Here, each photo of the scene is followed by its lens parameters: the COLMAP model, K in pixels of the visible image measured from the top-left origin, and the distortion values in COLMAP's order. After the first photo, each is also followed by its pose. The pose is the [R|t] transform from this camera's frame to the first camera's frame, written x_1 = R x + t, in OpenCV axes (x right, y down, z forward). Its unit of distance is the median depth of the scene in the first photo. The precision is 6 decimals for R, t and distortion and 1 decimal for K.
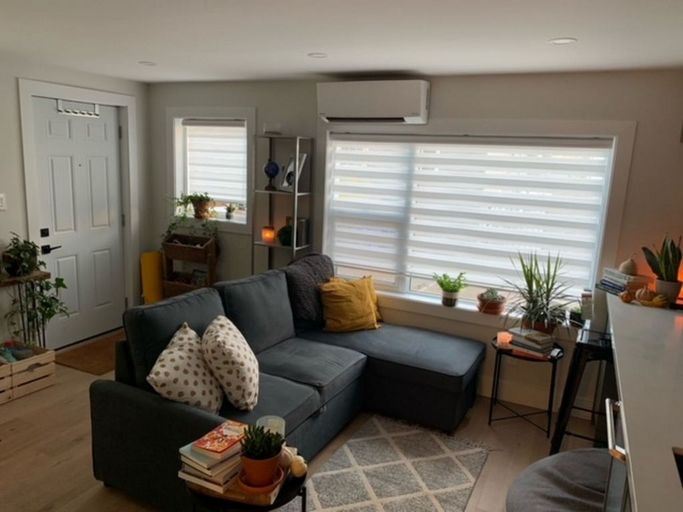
lens RADIAL K [[518.0, 0, 340.7], [0, 518.0, 253.7], [0, 0, 1]] dist [0.016218, -0.005142]
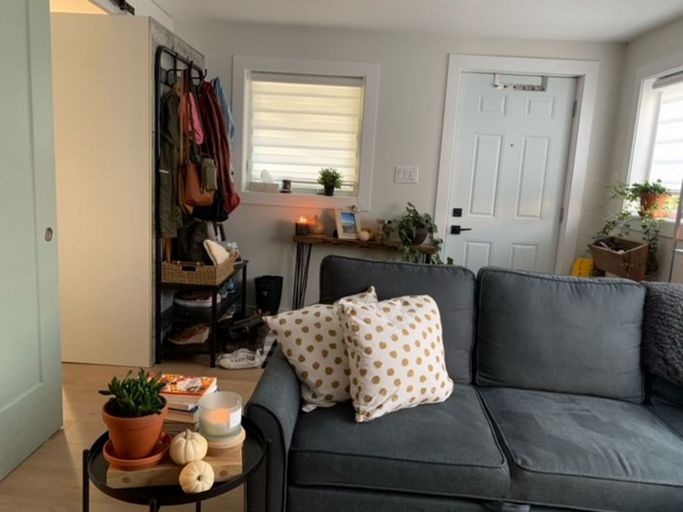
lens RADIAL K [[518.0, 0, 338.4], [0, 518.0, 259.2], [0, 0, 1]] dist [0.016218, -0.005142]
pose [[0.390065, 0.130686, -0.911466, 0.242528], [-0.208175, 0.976763, 0.050959, 0.042520], [0.896946, 0.169868, 0.408206, 0.409062]]
